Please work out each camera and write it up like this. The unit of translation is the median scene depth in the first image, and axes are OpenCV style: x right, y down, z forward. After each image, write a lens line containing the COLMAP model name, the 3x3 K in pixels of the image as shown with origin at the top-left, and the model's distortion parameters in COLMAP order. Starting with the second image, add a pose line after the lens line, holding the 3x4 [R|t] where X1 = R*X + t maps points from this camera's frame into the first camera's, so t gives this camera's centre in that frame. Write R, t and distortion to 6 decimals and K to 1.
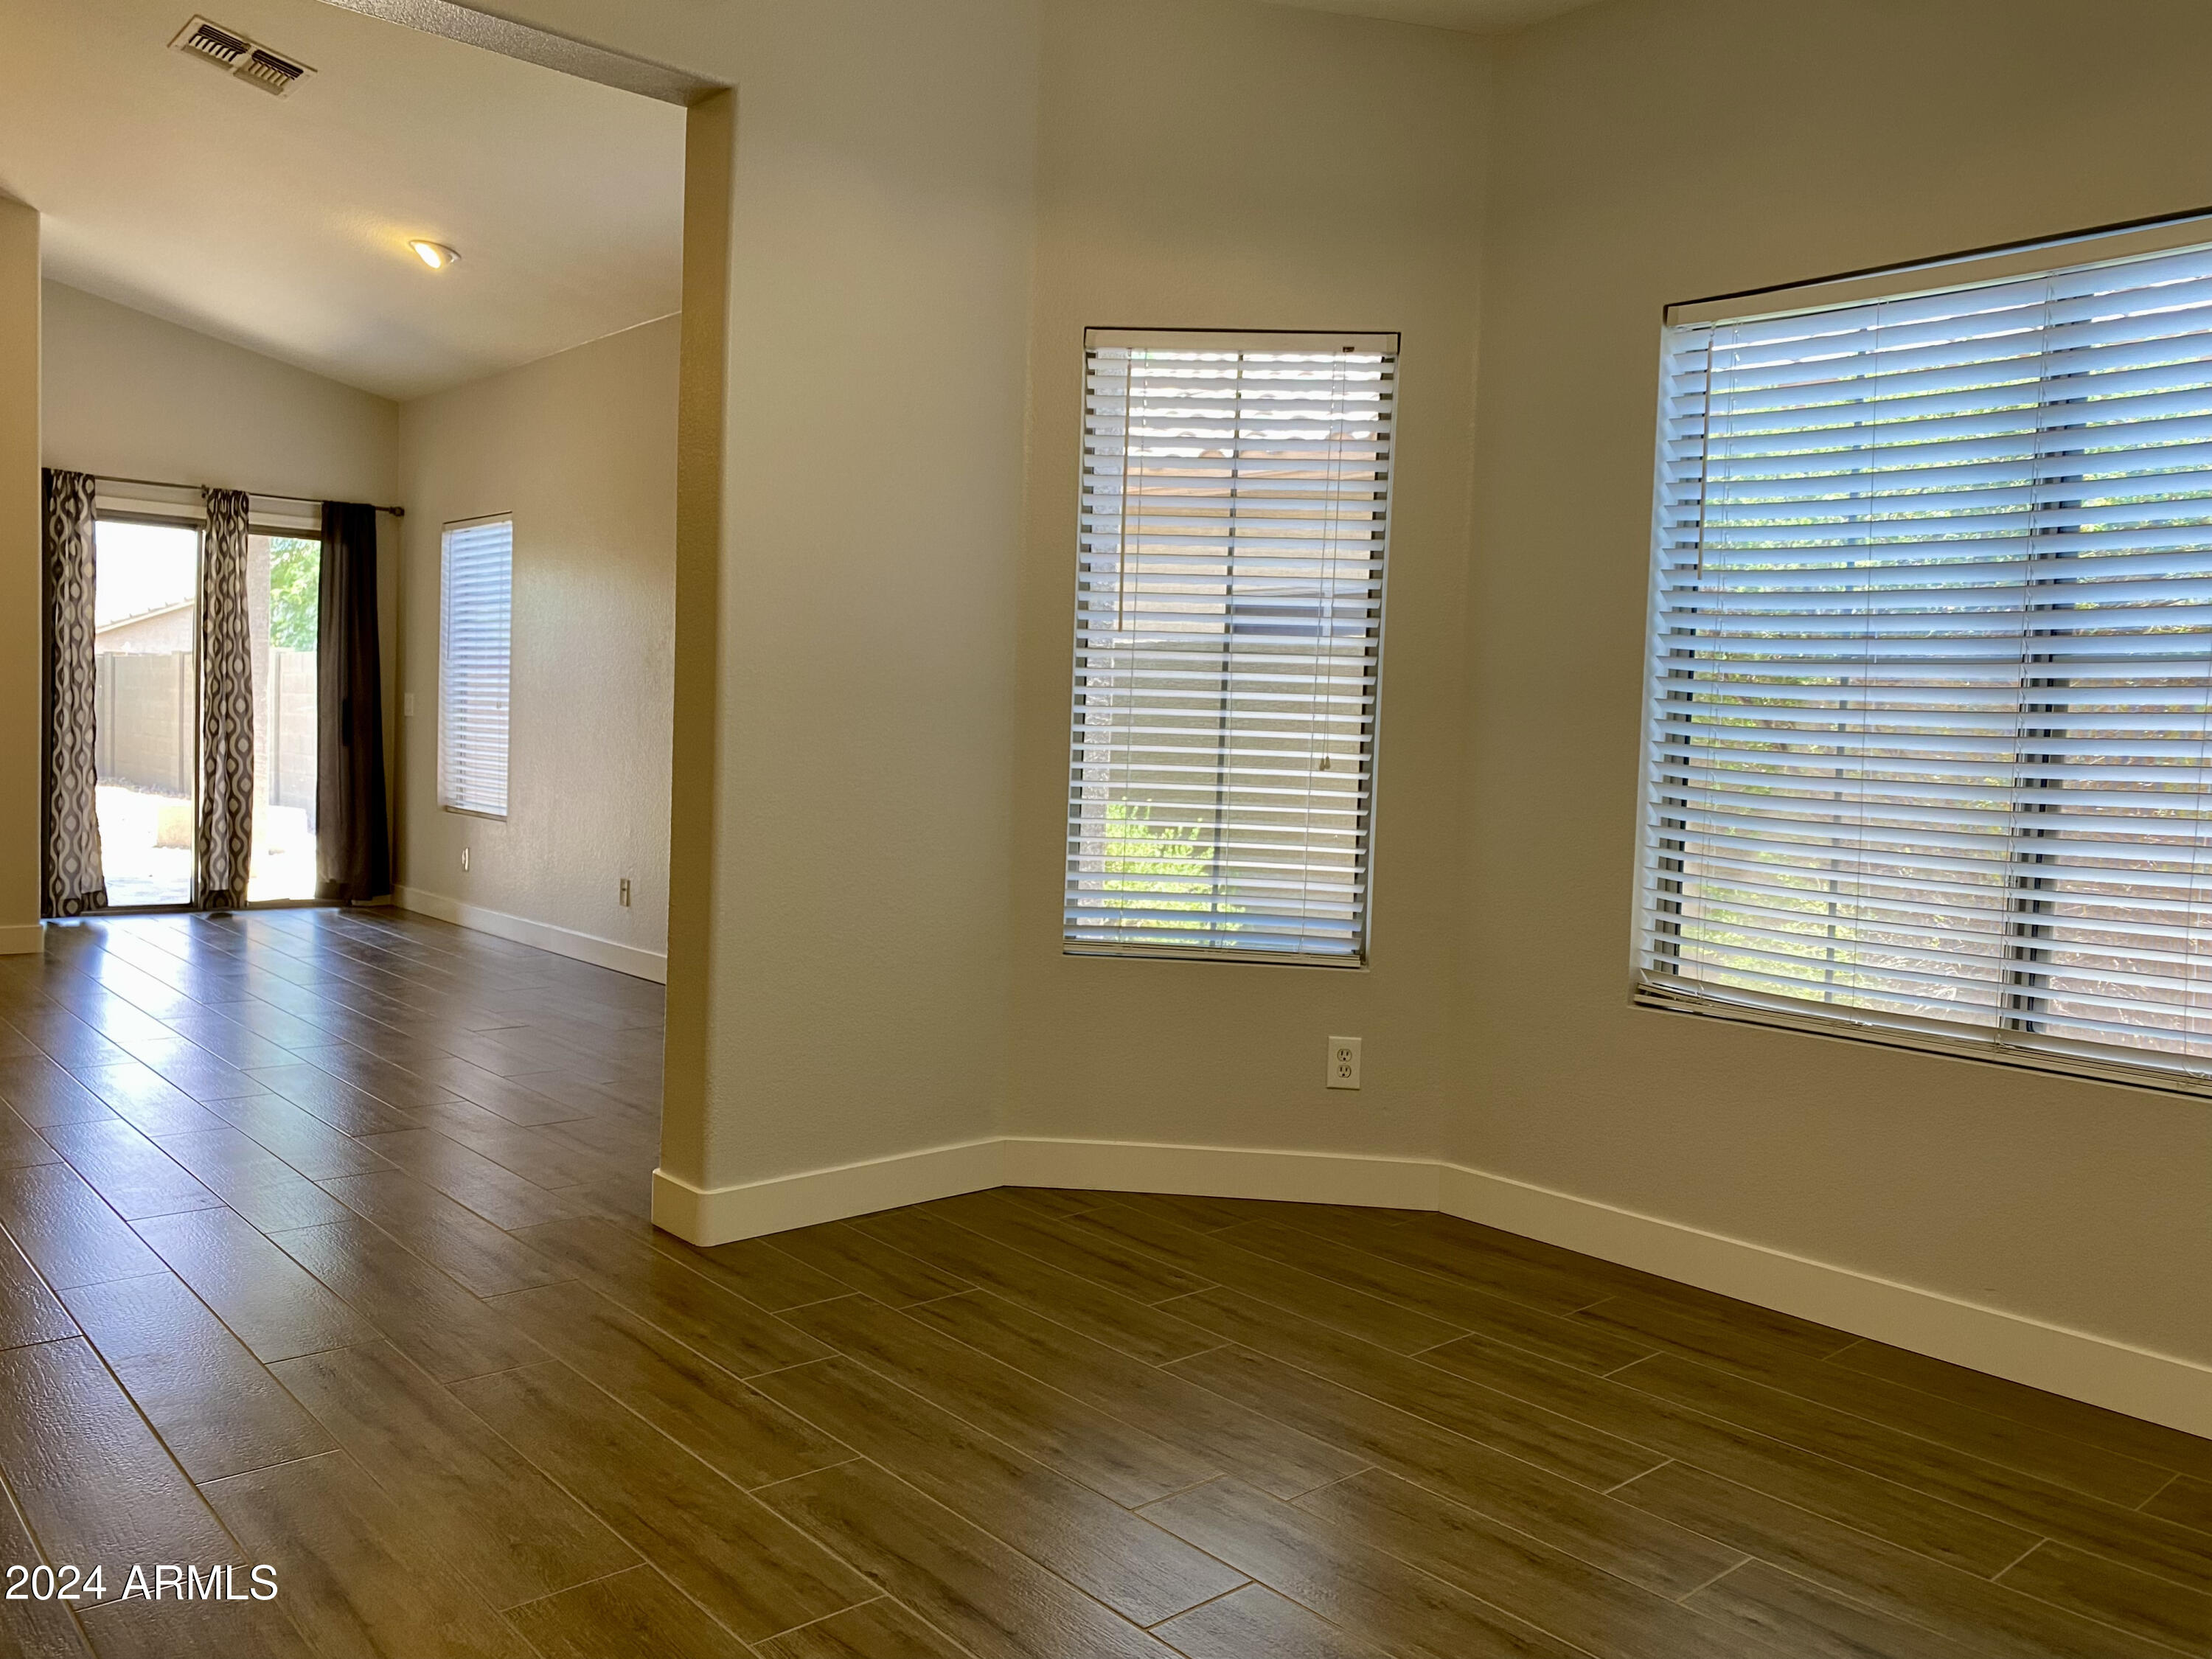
lens RADIAL K [[1700.7, 0, 1099.1], [0, 1700.7, 831.6], [0, 0, 1]] dist [0.026063, -0.015337]
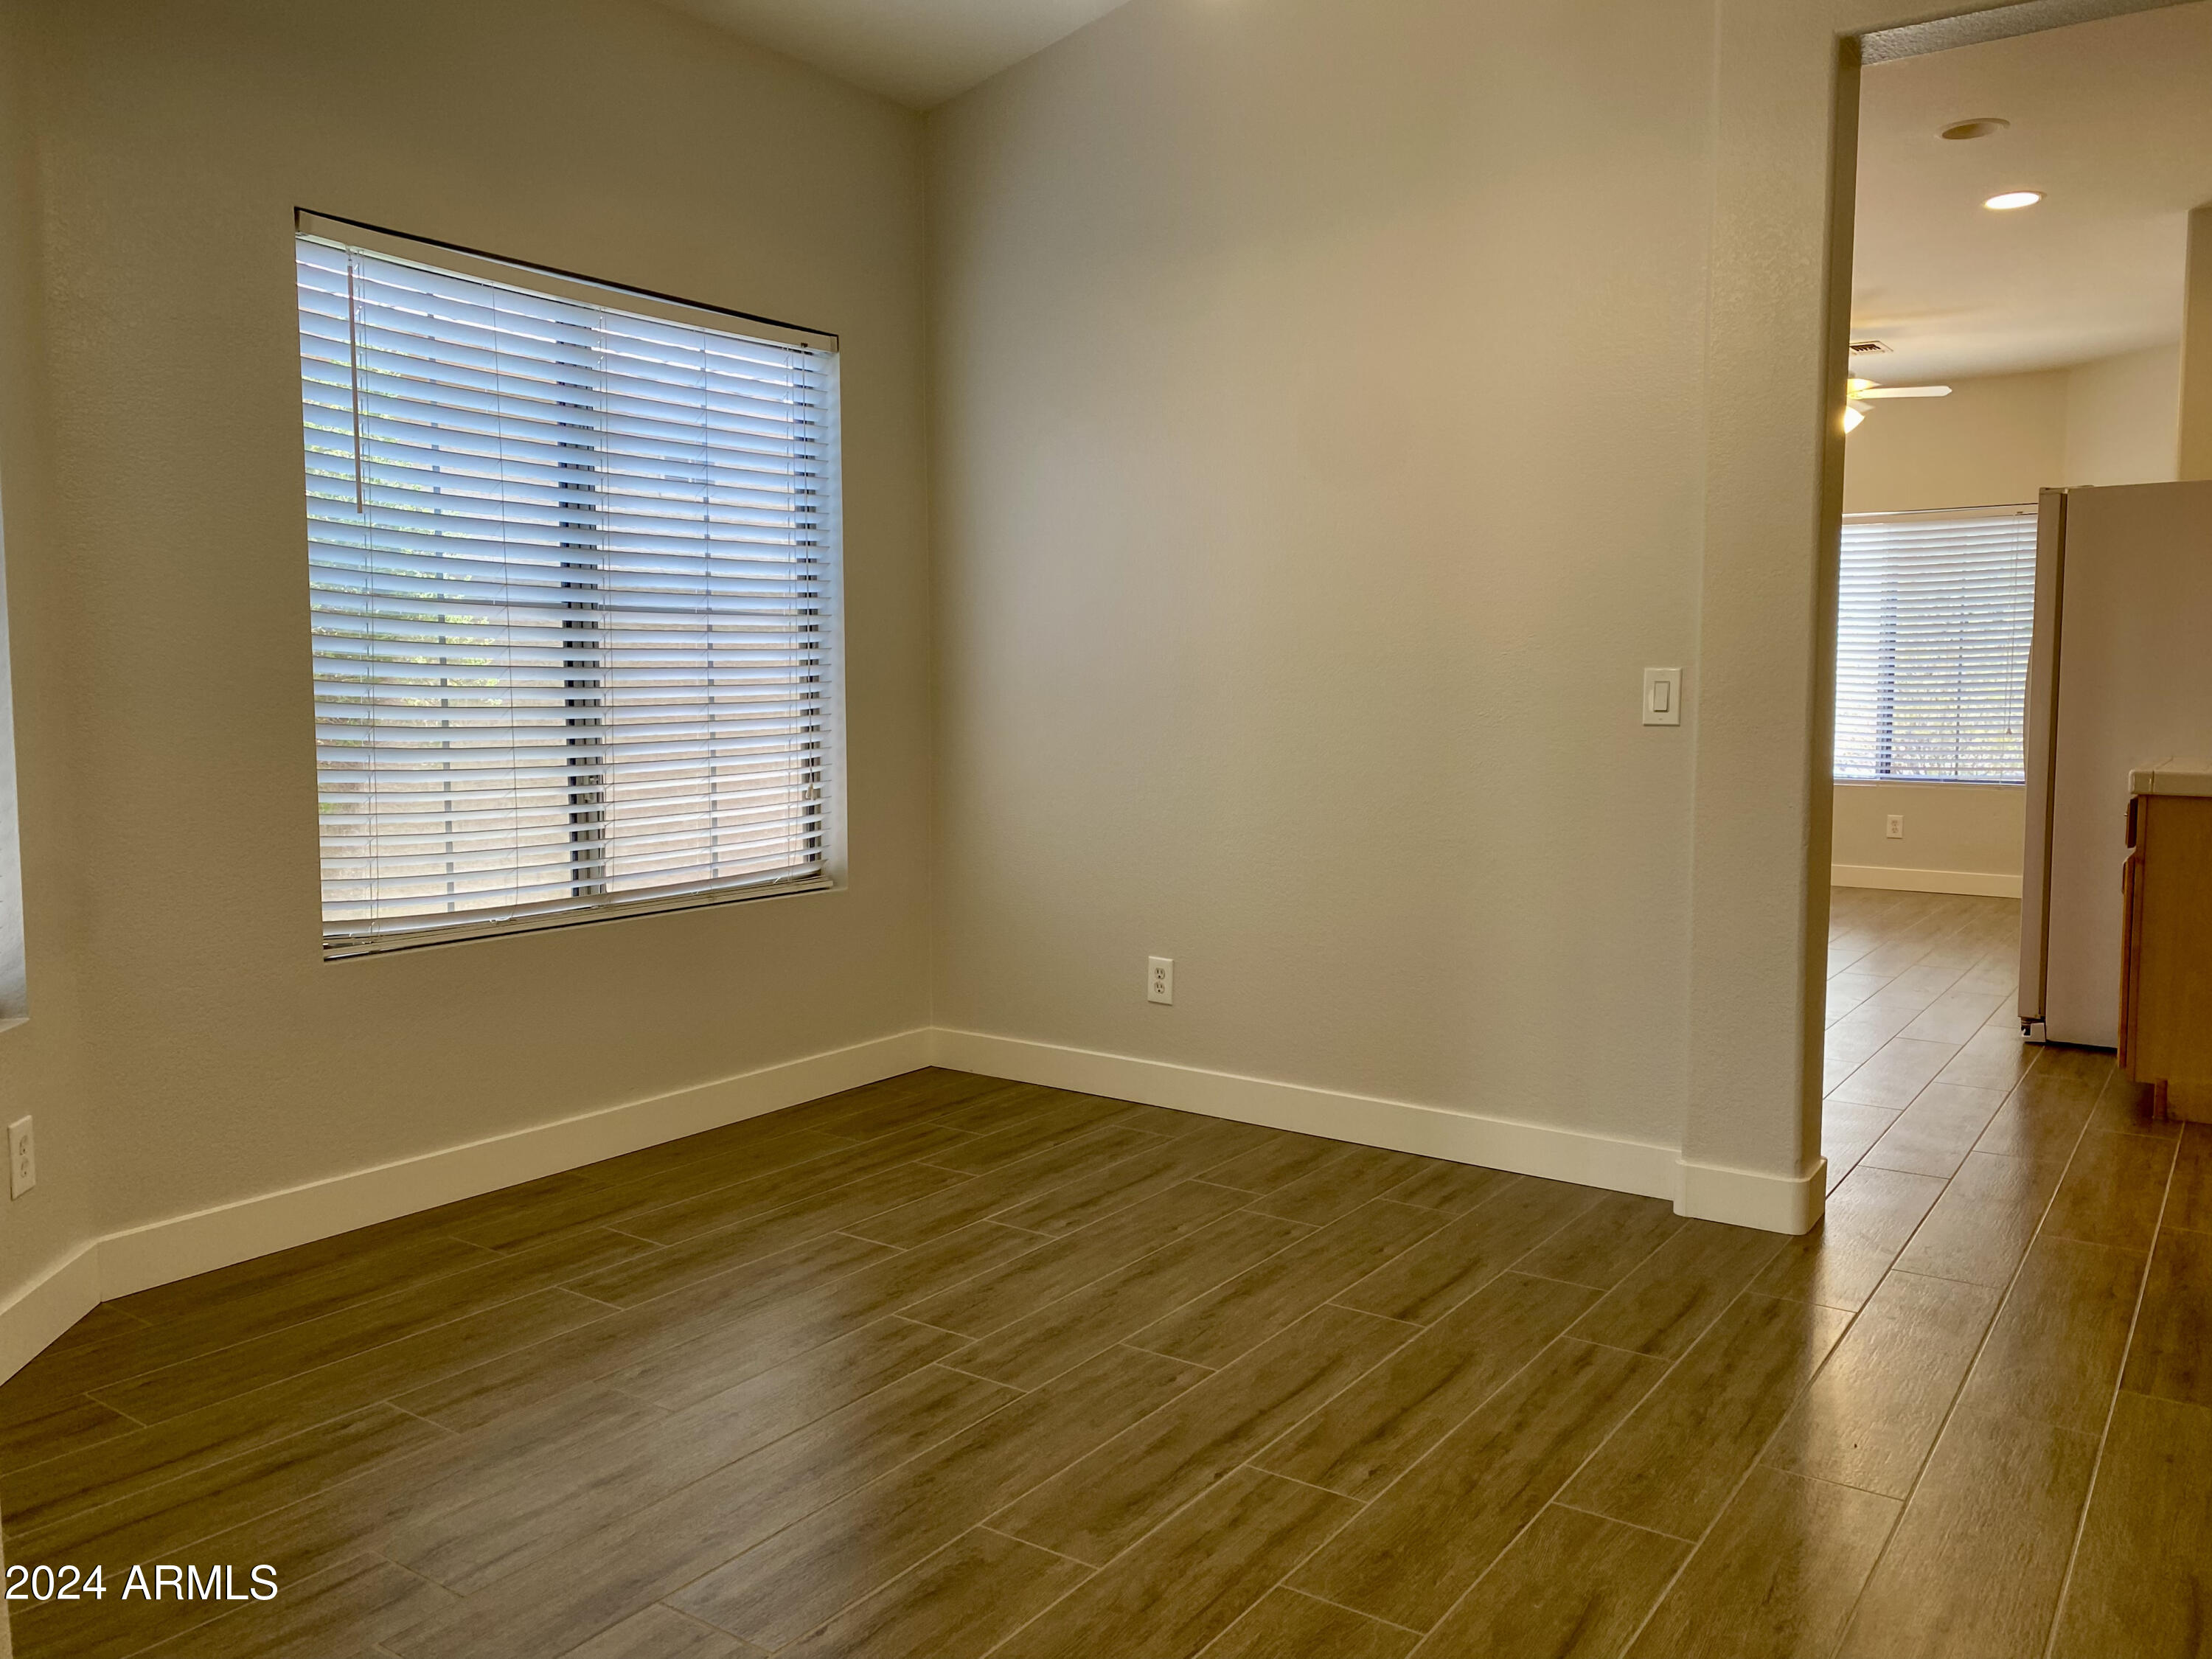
lens RADIAL K [[1700.7, 0, 1097.5], [0, 1700.7, 835.3], [0, 0, 1]] dist [0.026063, -0.015337]
pose [[-0.235870, -0.122886, 0.963984, -0.807500], [0.053933, 0.988788, 0.139244, -0.088519], [-0.970287, 0.084834, -0.226598, 0.936049]]
